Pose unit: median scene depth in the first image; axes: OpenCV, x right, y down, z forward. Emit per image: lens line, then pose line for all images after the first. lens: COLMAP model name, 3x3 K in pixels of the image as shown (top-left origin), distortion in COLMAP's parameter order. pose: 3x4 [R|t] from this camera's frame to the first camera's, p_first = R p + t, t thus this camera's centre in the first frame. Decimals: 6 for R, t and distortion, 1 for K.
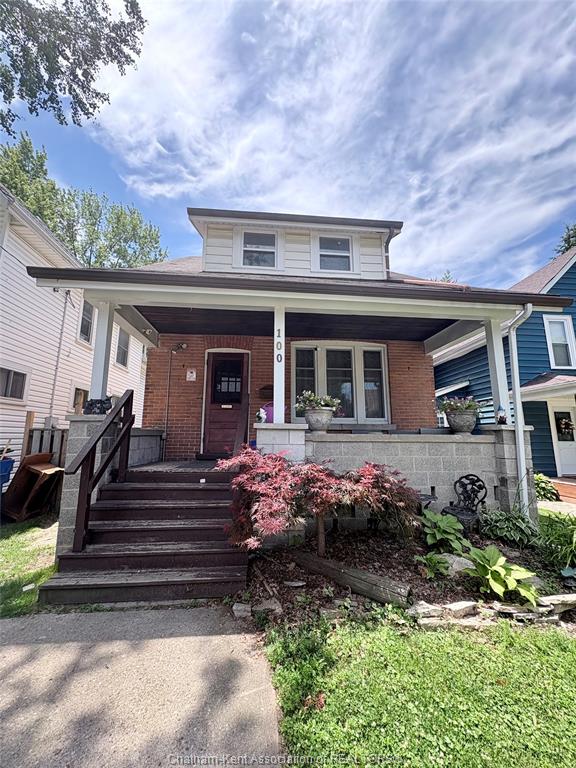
lens RADIAL K [[310.5, 0, 286.4], [0, 310.5, 388.0], [0, 0, 1]] dist [0.009624, -0.000068]
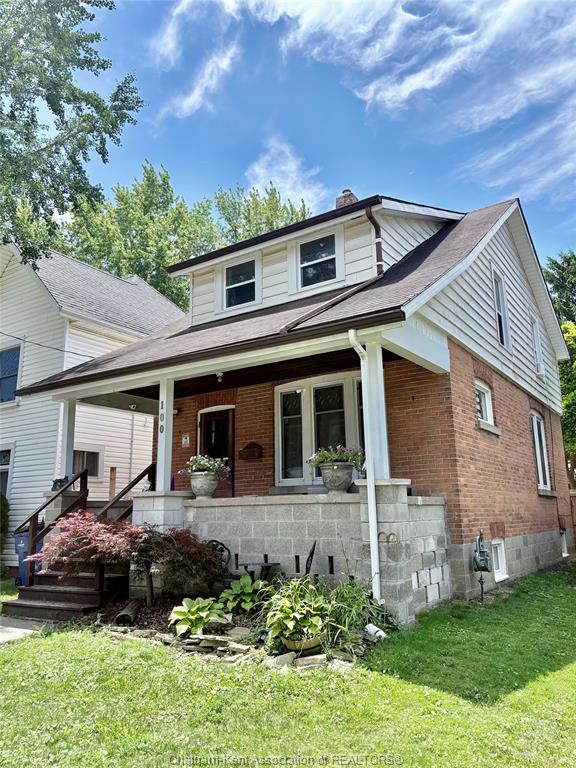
lens RADIAL K [[591.7, 0, 292.7], [0, 591.7, 385.9], [0, 0, 1]] dist [-0.020187, -0.014749]
pose [[0.776812, -0.155004, -0.610357, 1.162203], [0.120480, 0.987911, -0.097550, 0.007647], [0.618100, 0.002242, 0.786097, -0.223278]]
